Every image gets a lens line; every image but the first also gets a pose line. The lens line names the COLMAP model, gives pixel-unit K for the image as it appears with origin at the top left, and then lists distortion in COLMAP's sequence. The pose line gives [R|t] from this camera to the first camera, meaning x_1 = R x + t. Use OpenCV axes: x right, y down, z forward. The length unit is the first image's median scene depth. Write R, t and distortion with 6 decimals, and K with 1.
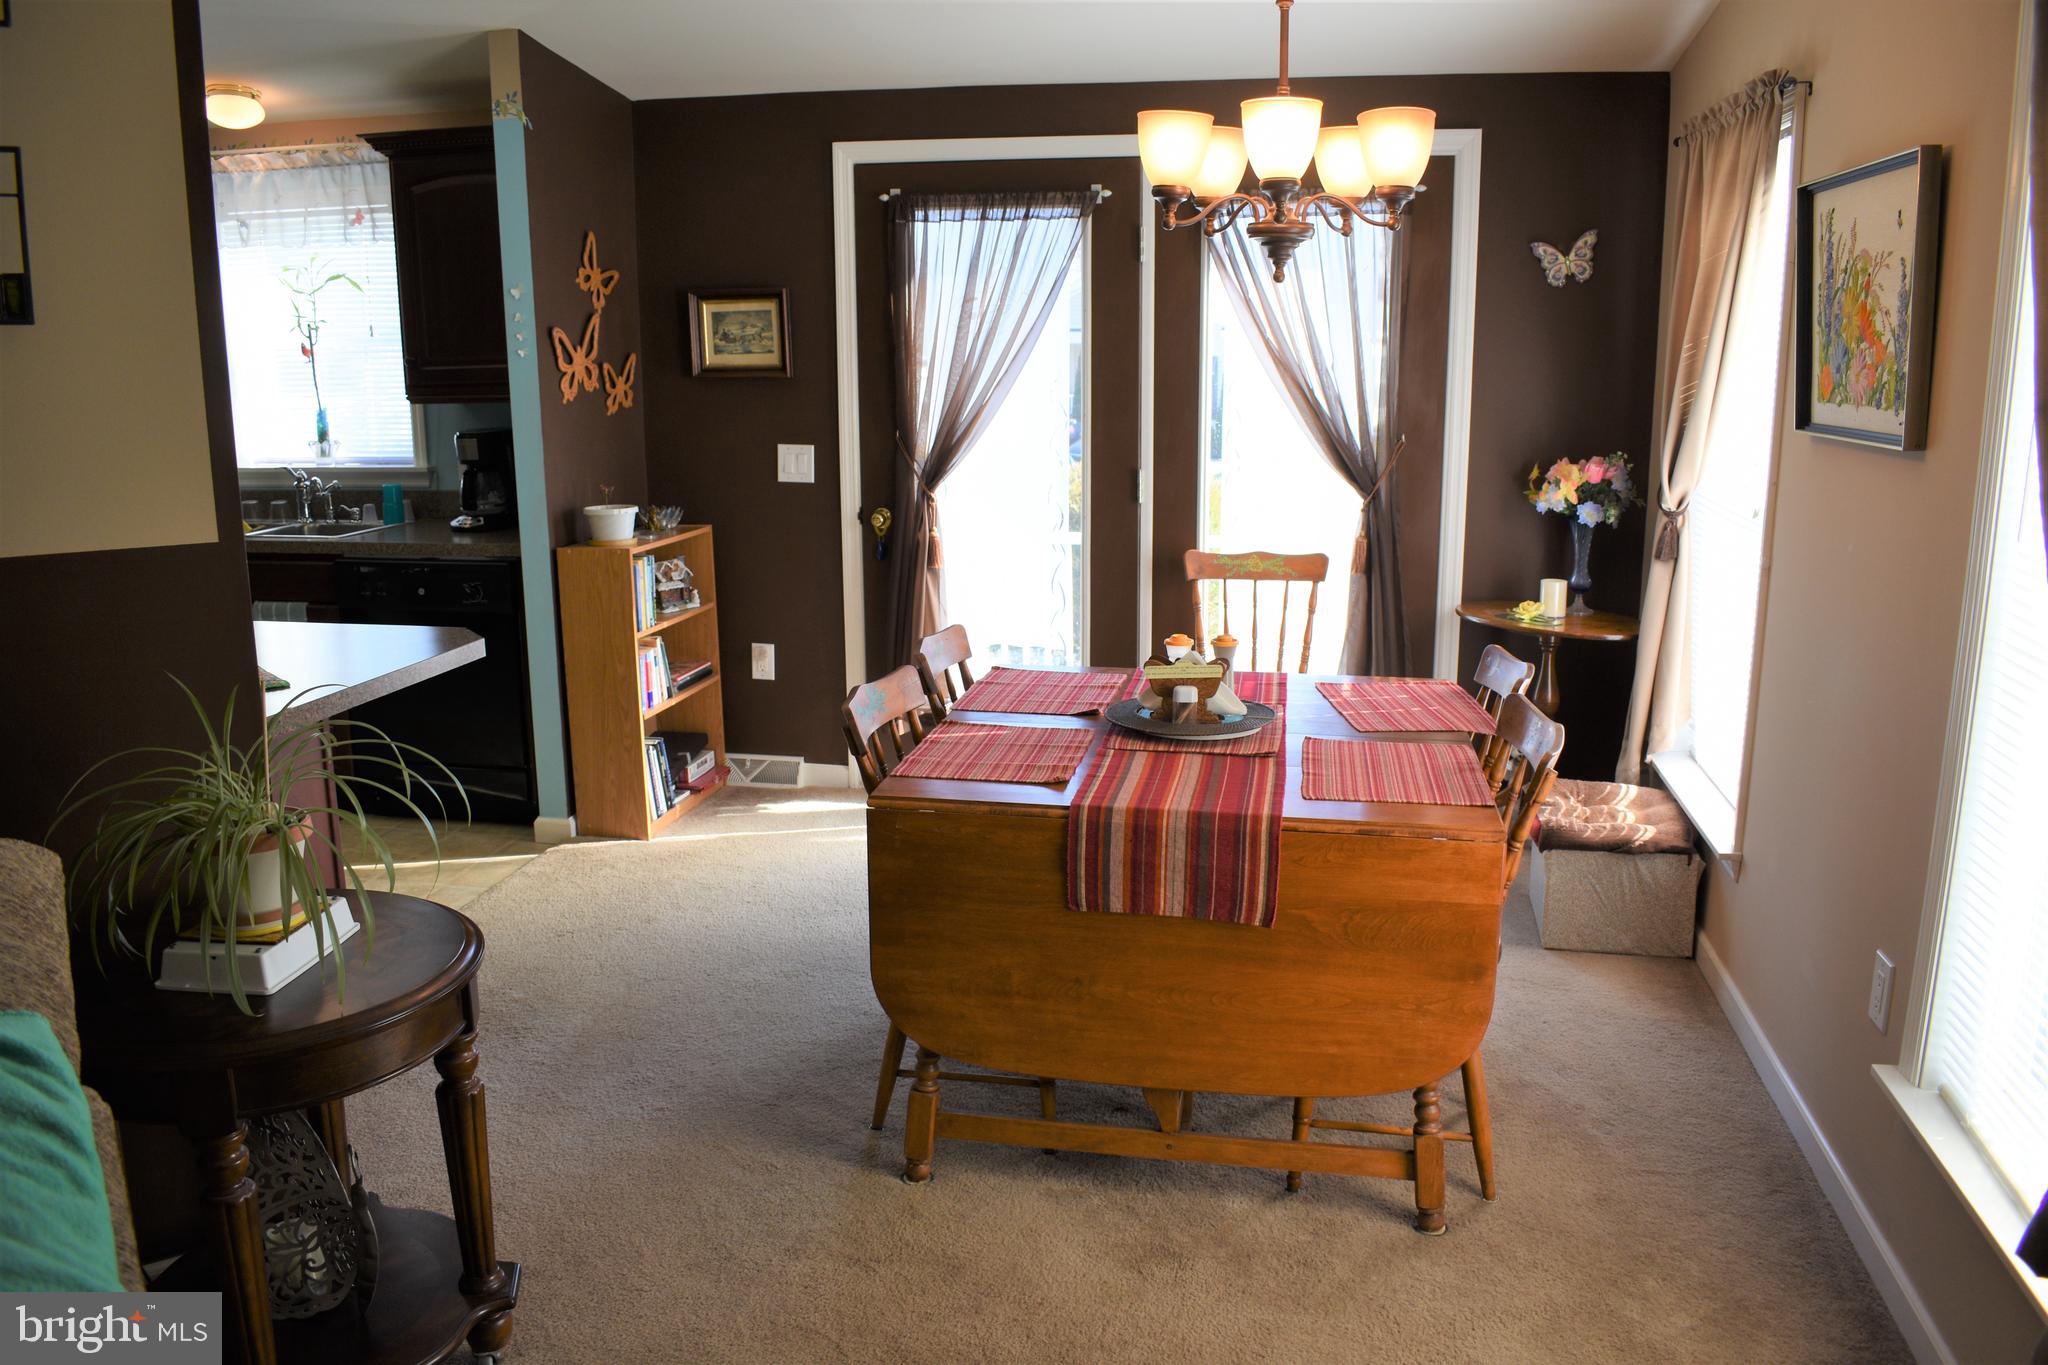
lens RADIAL K [[1616.1, 0, 1023.9], [0, 1616.1, 684.9], [0, 0, 1]] dist [-0.088247, 0.013982]
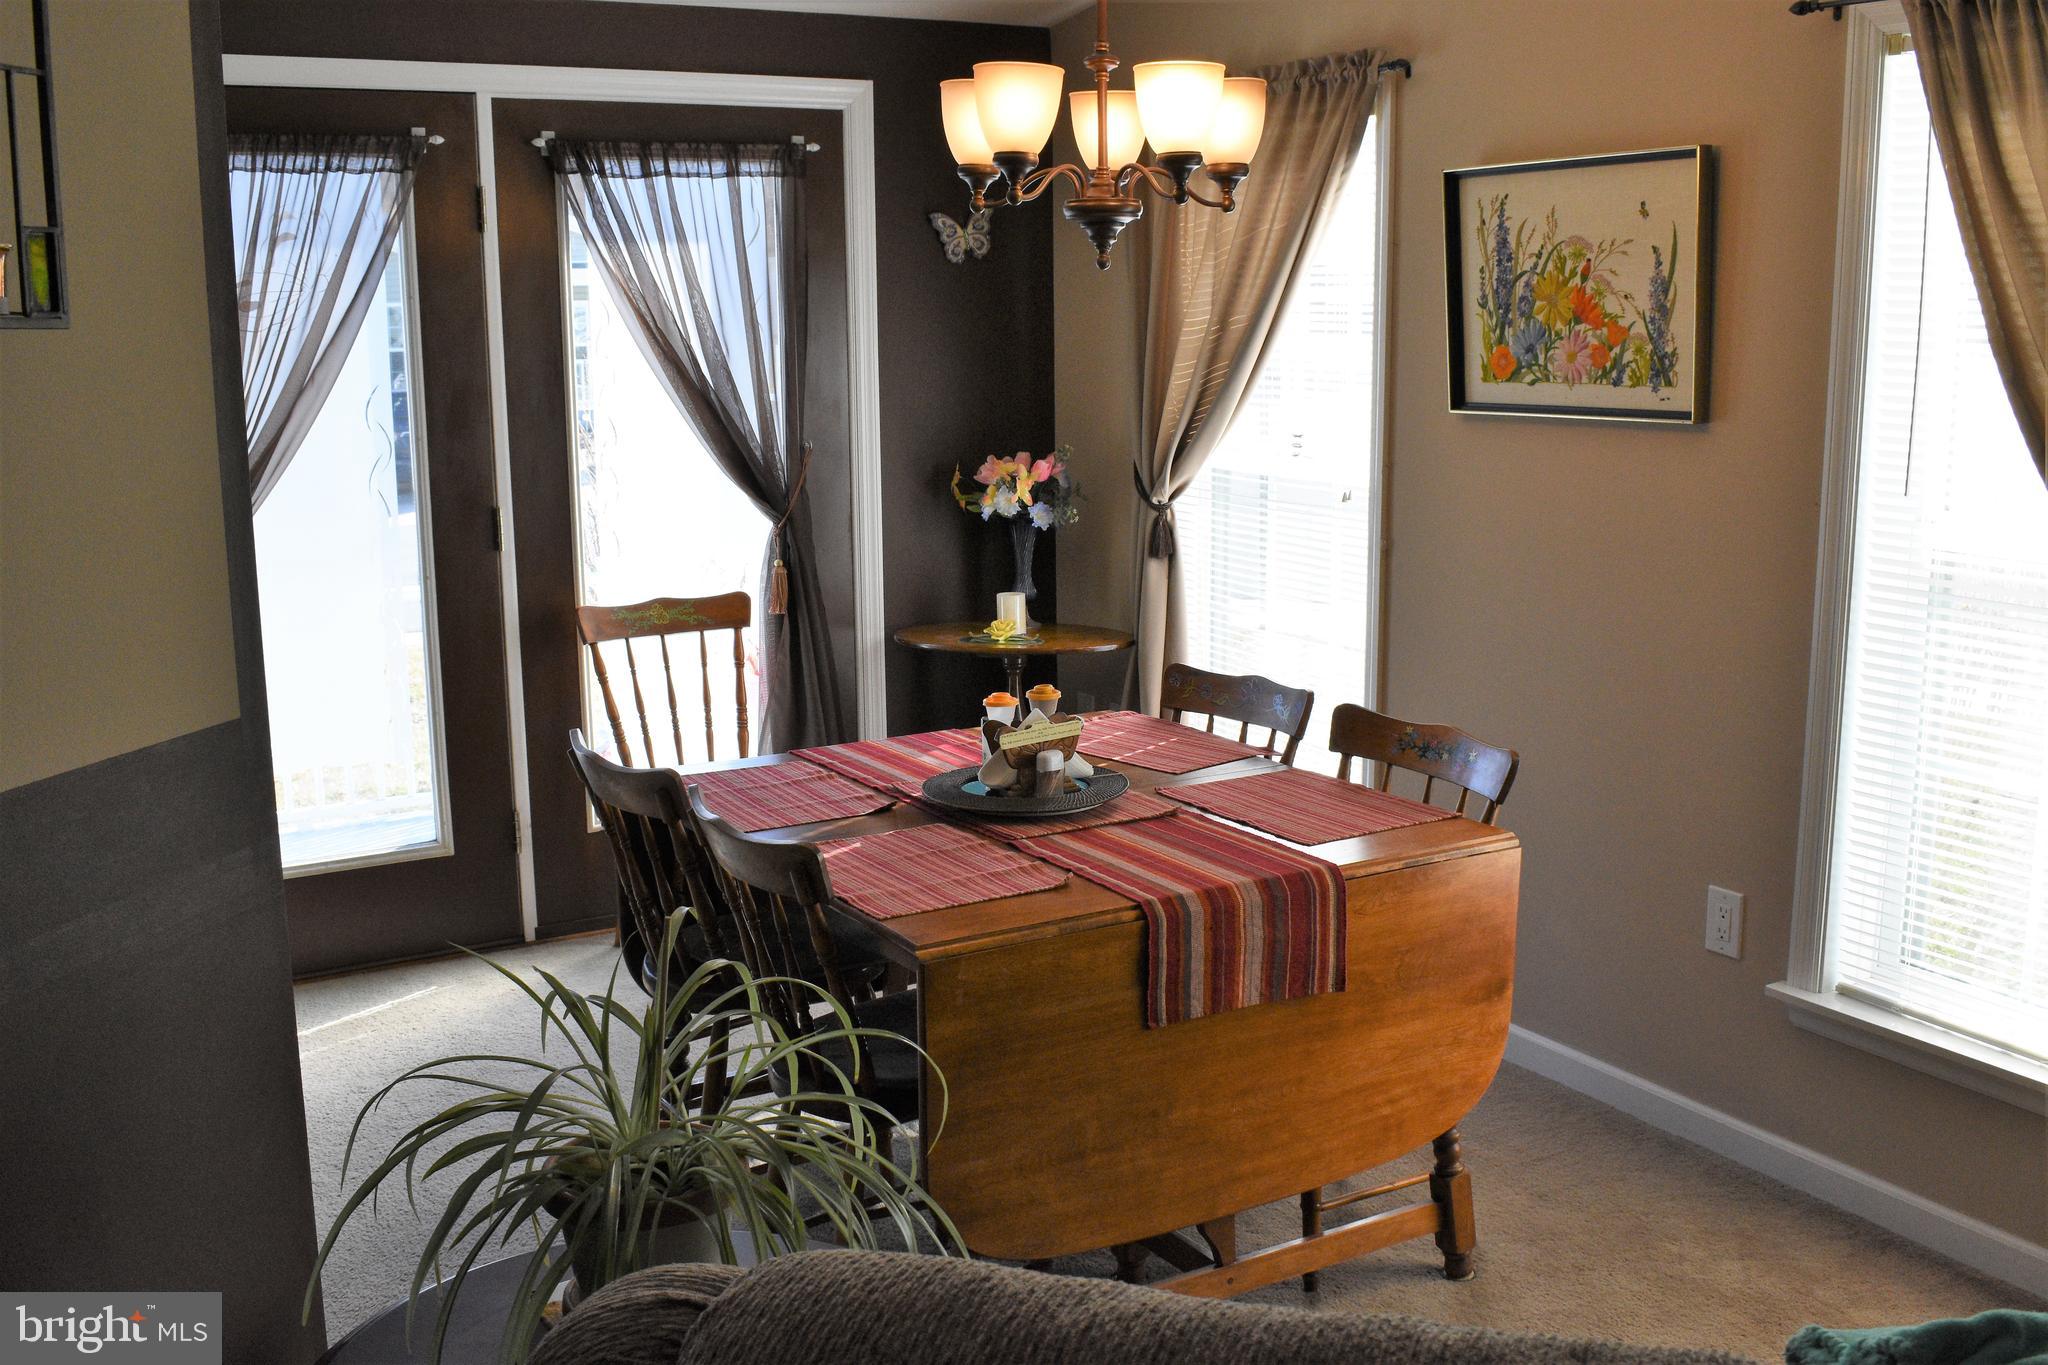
lens RADIAL K [[2033.4, 0, 1025.9], [0, 2033.4, 685.7], [0, 0, 1]] dist [-0.097398, 0.000000]
pose [[0.743478, -0.126799, 0.656630, -0.519082], [0.147865, 0.988728, 0.023507, -0.051373], [-0.652209, 0.079616, 0.753847, 0.193814]]
